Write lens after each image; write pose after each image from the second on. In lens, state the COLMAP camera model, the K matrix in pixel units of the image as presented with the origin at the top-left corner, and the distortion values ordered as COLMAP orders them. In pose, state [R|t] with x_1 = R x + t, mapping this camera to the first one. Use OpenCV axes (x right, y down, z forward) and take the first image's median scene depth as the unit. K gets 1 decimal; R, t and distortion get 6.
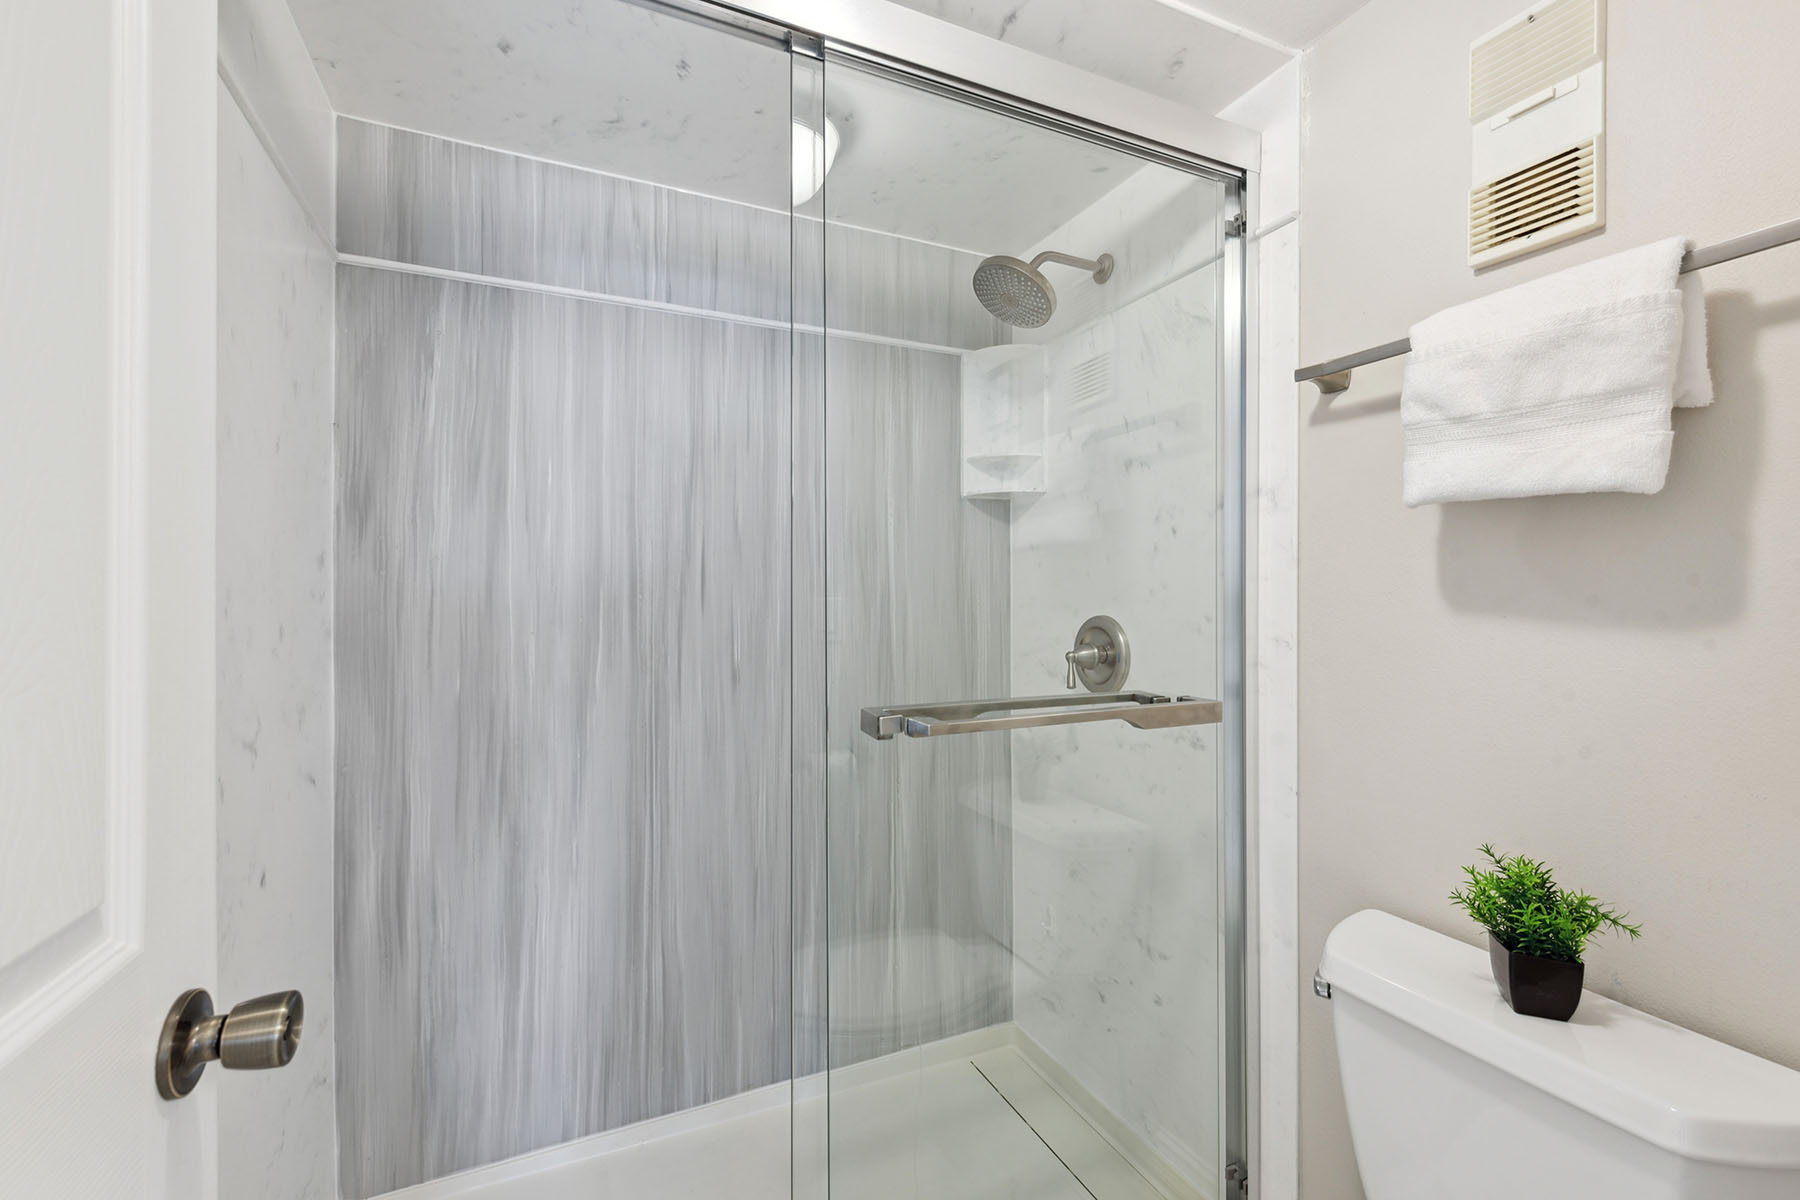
lens RADIAL K [[777.1, 0, 900.0], [0, 777.1, 600.0], [0, 0, 1]] dist [-0.002178, -0.000942]
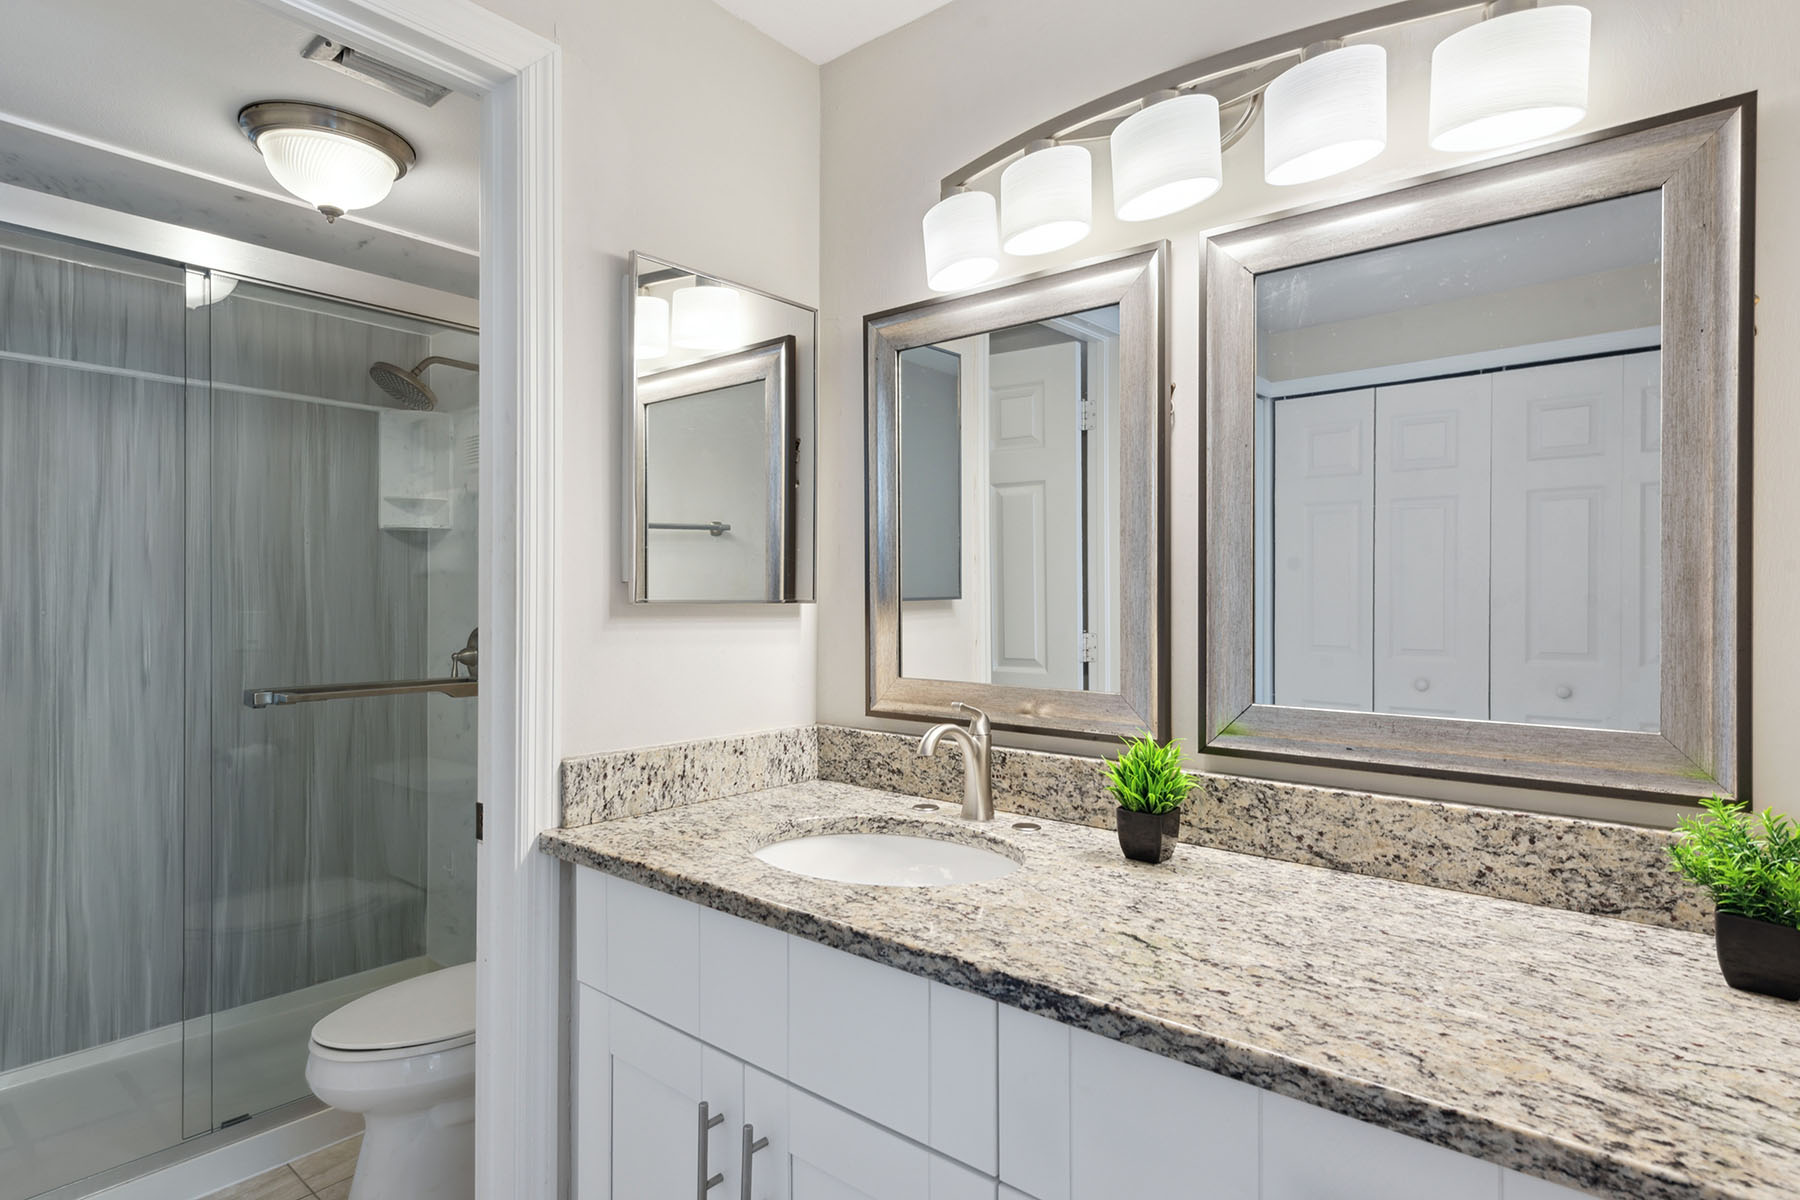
lens RADIAL K [[954.9, 0, 903.1], [0, 954.9, 606.0], [0, 0, 1]] dist [0.001578, -0.001181]
pose [[0.901373, 0.002795, 0.433034, 0.198706], [-0.004049, 0.999990, 0.001973, -0.020708], [-0.433024, -0.003532, 0.901376, -0.811949]]
